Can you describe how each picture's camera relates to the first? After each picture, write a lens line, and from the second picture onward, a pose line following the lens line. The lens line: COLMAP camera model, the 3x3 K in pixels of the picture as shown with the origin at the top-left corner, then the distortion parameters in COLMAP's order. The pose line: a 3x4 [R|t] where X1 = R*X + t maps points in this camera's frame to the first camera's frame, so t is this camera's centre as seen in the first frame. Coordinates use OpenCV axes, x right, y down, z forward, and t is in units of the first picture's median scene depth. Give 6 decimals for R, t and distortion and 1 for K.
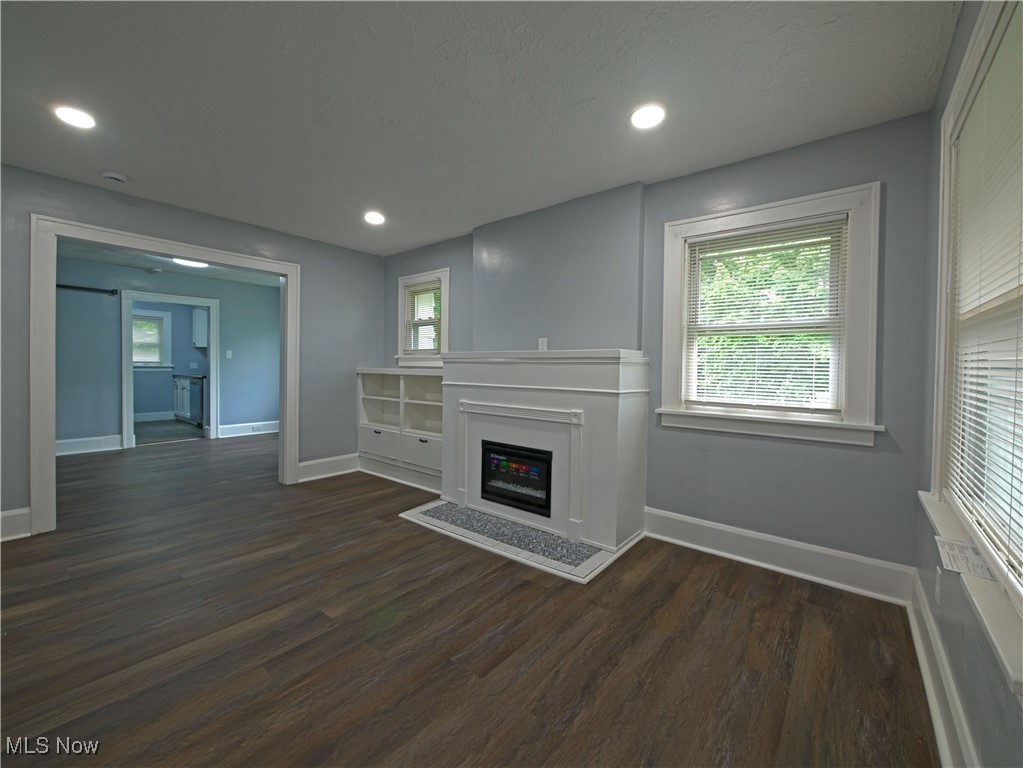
lens RADIAL K [[421.8, 0, 508.3], [0, 421.8, 373.1], [0, 0, 1]] dist [-0.009697, 0.000341]
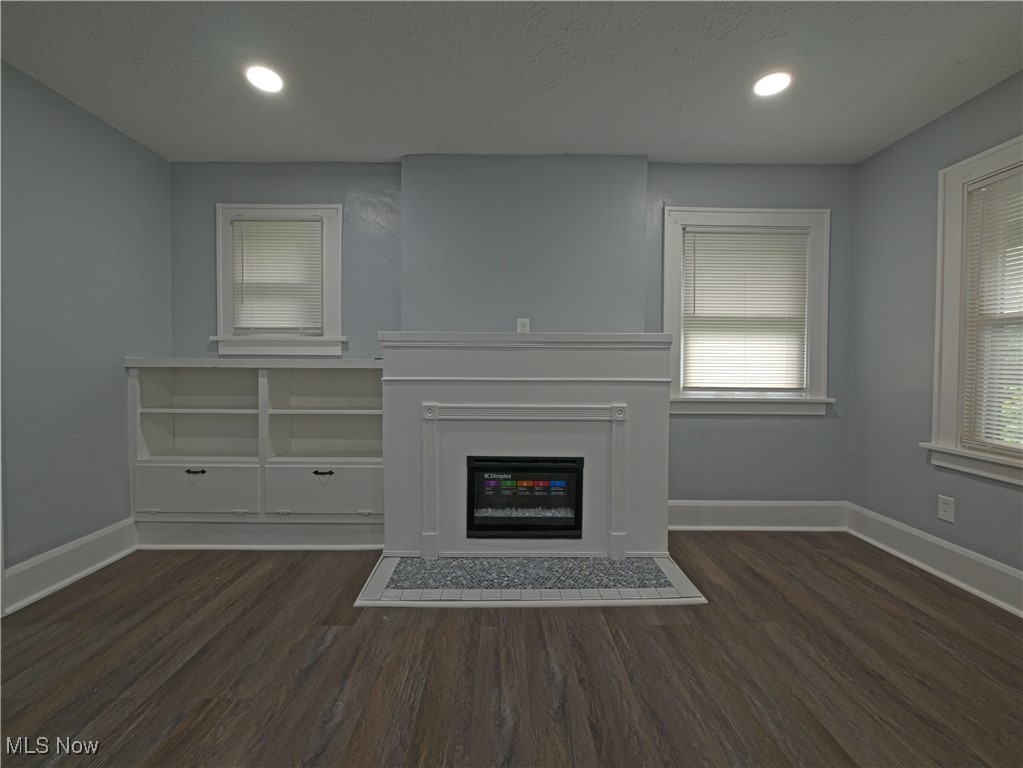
lens RADIAL K [[421.8, 0, 508.3], [0, 421.8, 373.1], [0, 0, 1]] dist [-0.009697, 0.000341]
pose [[0.769990, -0.023884, 0.637609, -0.495627], [0.013673, 0.999687, 0.020936, 0.004094], [-0.637910, -0.007403, 0.770076, 0.442113]]
